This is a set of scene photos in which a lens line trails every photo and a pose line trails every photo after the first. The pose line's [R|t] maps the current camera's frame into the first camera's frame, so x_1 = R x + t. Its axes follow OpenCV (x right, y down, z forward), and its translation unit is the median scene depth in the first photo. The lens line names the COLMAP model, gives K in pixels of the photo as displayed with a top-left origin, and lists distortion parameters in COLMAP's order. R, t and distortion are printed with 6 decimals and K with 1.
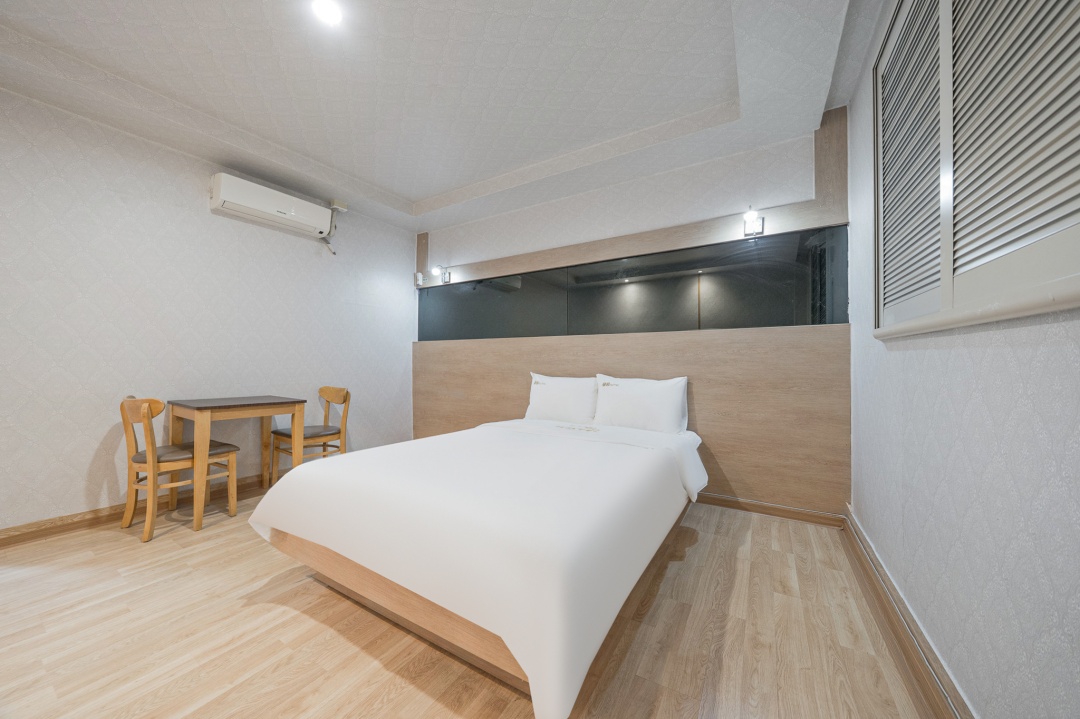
lens RADIAL K [[374.3, 0, 536.1], [0, 374.3, 359.0], [0, 0, 1]] dist [0.016129, -0.000024]
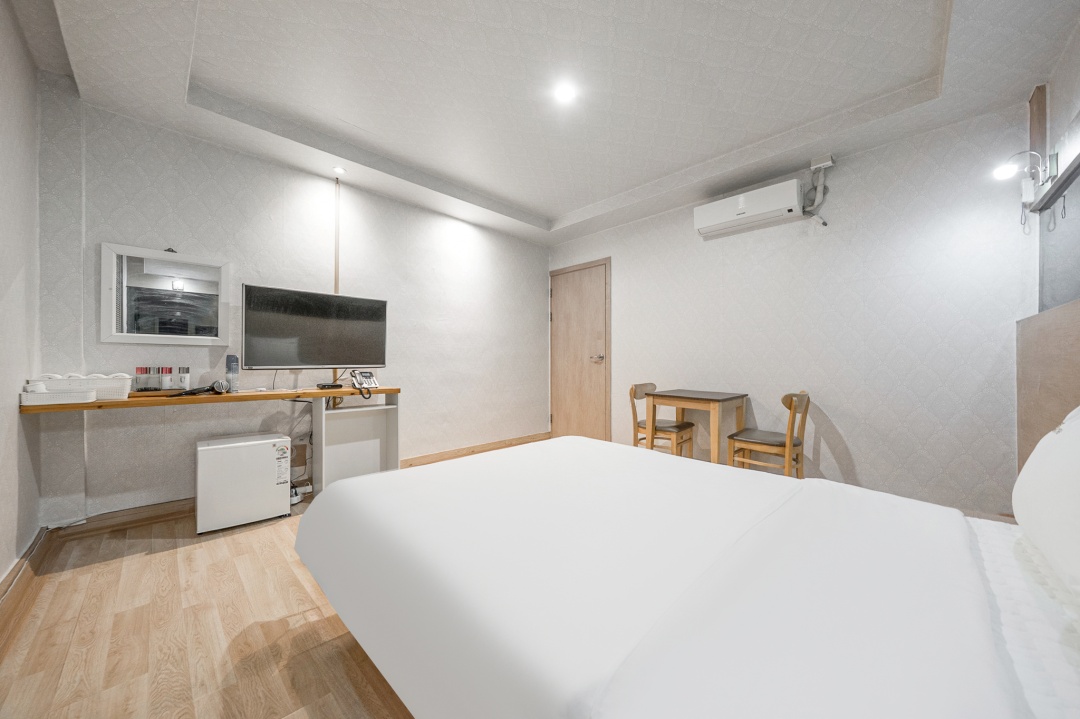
lens RADIAL K [[374.3, 0, 536.1], [0, 374.3, 359.0], [0, 0, 1]] dist [0.016129, -0.000024]
pose [[-0.211395, -0.006132, -0.977381, 0.428776], [0.007527, 0.999940, -0.007901, 0.005752], [0.977372, -0.009027, -0.211337, 0.673404]]
